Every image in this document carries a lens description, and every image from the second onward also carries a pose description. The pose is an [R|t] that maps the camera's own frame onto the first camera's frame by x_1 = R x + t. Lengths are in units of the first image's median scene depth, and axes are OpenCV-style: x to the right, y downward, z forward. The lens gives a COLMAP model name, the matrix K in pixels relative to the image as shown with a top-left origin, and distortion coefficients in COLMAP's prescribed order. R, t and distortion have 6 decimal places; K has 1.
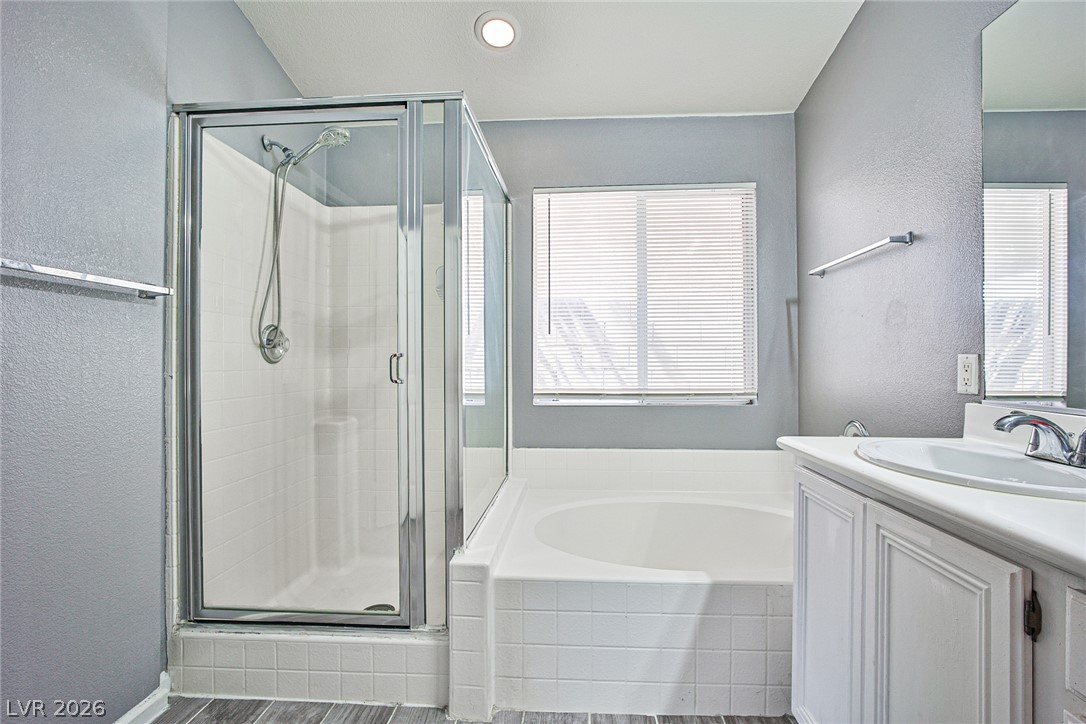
lens RADIAL K [[491.9, 0, 547.0], [0, 491.9, 358.6], [0, 0, 1]] dist [-0.033064, 0.012978]
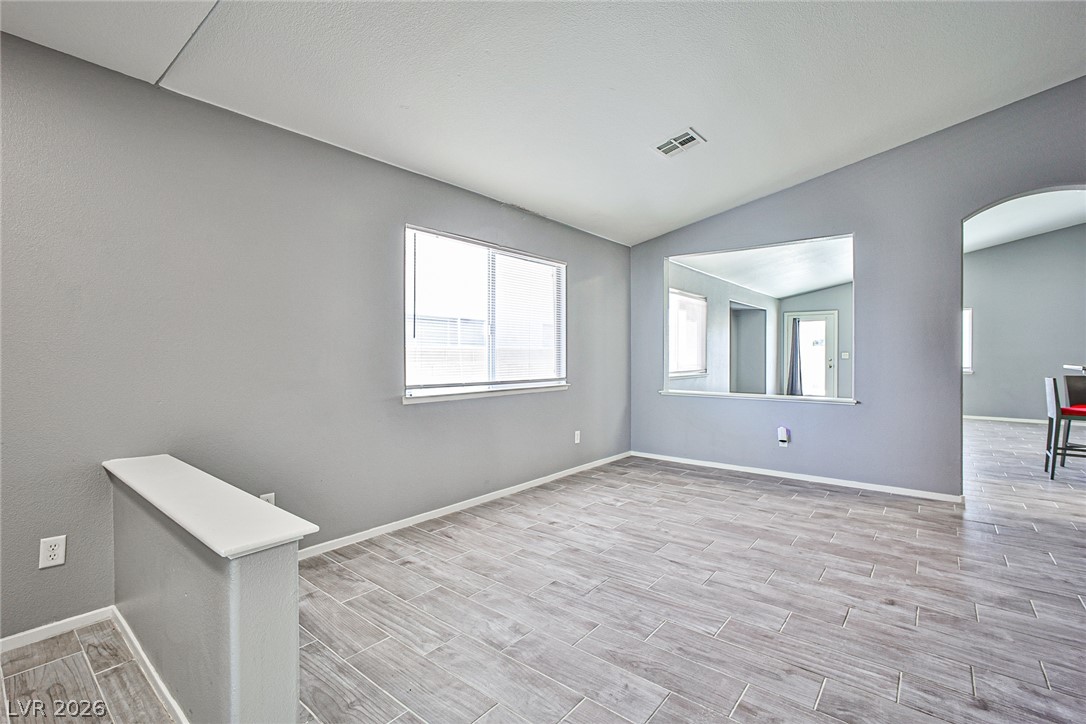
lens RADIAL K [[491.9, 0, 544.0], [0, 491.9, 357.5], [0, 0, 1]] dist [-0.033064, 0.012978]
pose [[0.579847, -0.000679, 0.814725, -0.841749], [0.001261, 0.999999, -0.000064, -0.004347], [-0.814725, 0.001064, 0.579847, -0.009960]]
